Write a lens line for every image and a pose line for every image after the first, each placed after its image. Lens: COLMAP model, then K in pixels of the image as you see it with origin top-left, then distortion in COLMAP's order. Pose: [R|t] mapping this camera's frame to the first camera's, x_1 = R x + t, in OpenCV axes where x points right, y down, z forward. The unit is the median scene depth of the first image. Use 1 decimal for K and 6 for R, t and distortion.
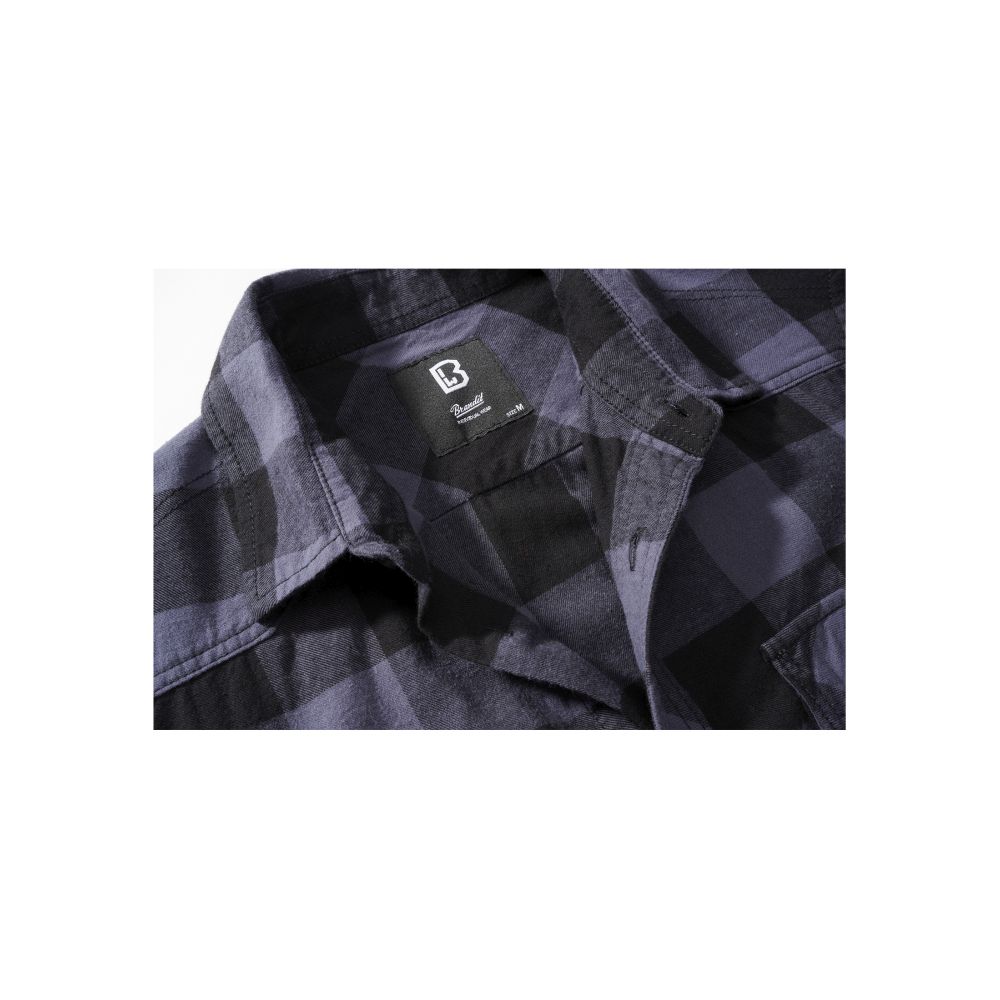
lens RADIAL K [[780.8, 0, 517.4], [0, 780.8, 500.5], [0, 0, 1]] dist [0.009847, 0.000936]
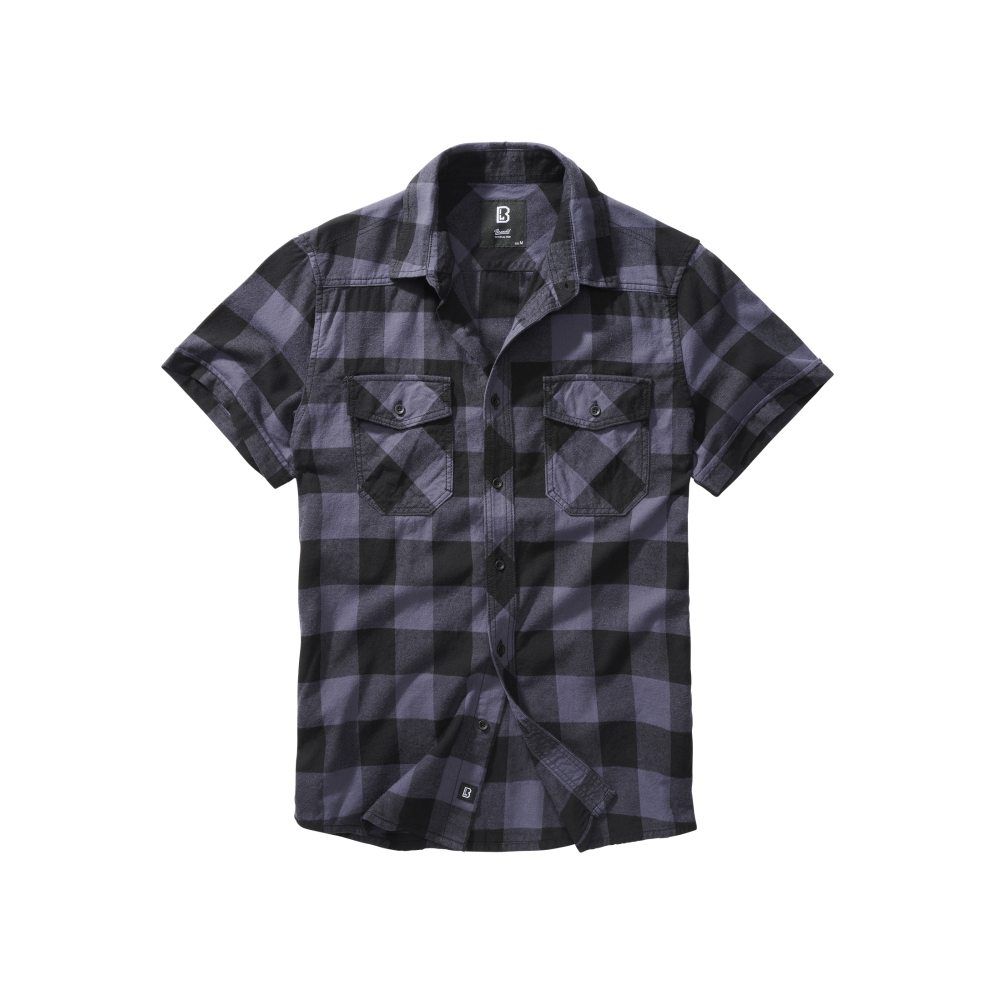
lens RADIAL K [[1493.7, 0, 500.0], [0, 1493.7, 500.0], [0, 0, 1]] dist [-0.017973, -0.013069]
pose [[0.853299, 0.514586, -0.084158, 0.830956], [-0.425369, 0.780328, 0.458420, -1.775872], [0.301567, -0.355371, 0.884742, -3.749178]]
